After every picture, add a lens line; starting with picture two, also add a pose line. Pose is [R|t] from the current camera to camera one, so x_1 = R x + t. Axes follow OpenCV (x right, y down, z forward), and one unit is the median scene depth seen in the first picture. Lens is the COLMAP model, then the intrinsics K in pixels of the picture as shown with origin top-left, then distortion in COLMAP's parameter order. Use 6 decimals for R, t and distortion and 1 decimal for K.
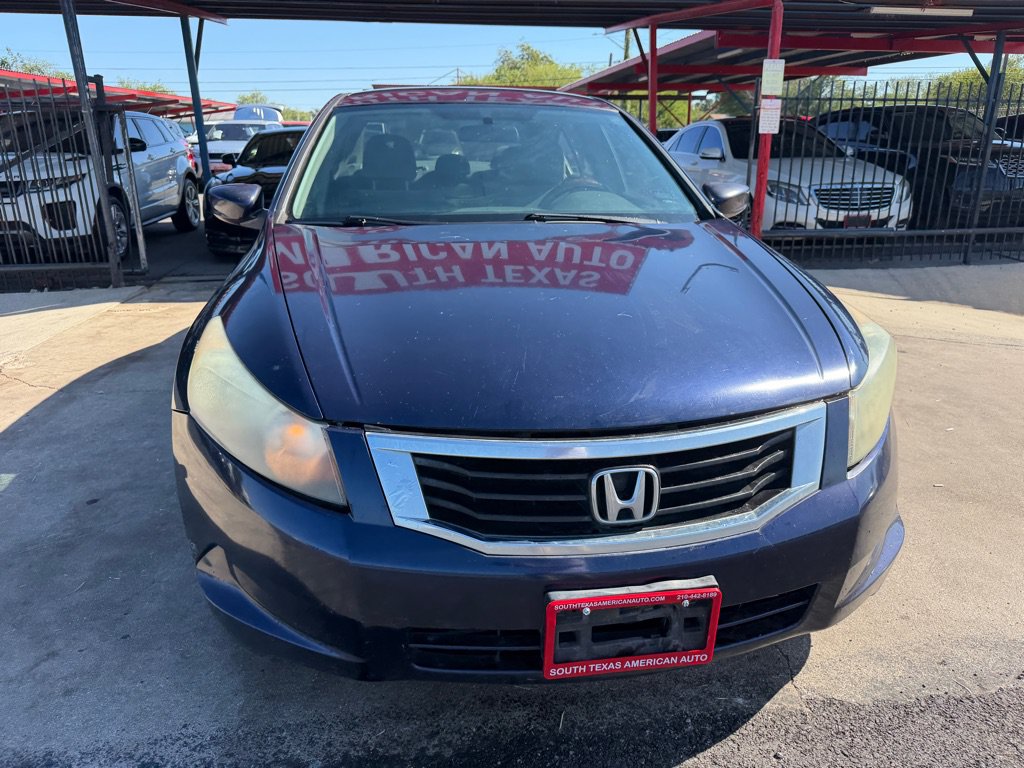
lens RADIAL K [[722.1, 0, 521.7], [0, 722.1, 373.4], [0, 0, 1]] dist [0.038076, -0.054849]
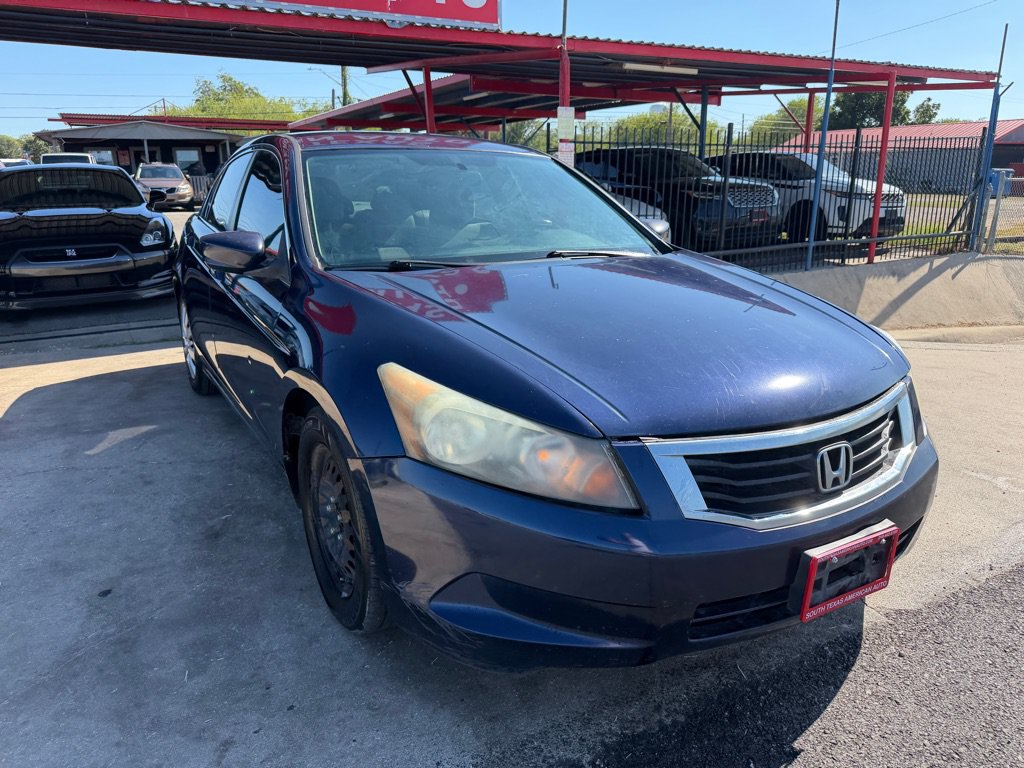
lens RADIAL K [[722.1, 0, 512.3], [0, 722.1, 386.4], [0, 0, 1]] dist [0.038076, -0.054849]
pose [[0.934410, -0.099948, 0.341888, -0.393441], [0.109299, 0.993975, -0.008146, -0.011583], [-0.339014, 0.044980, 0.939705, -0.008304]]
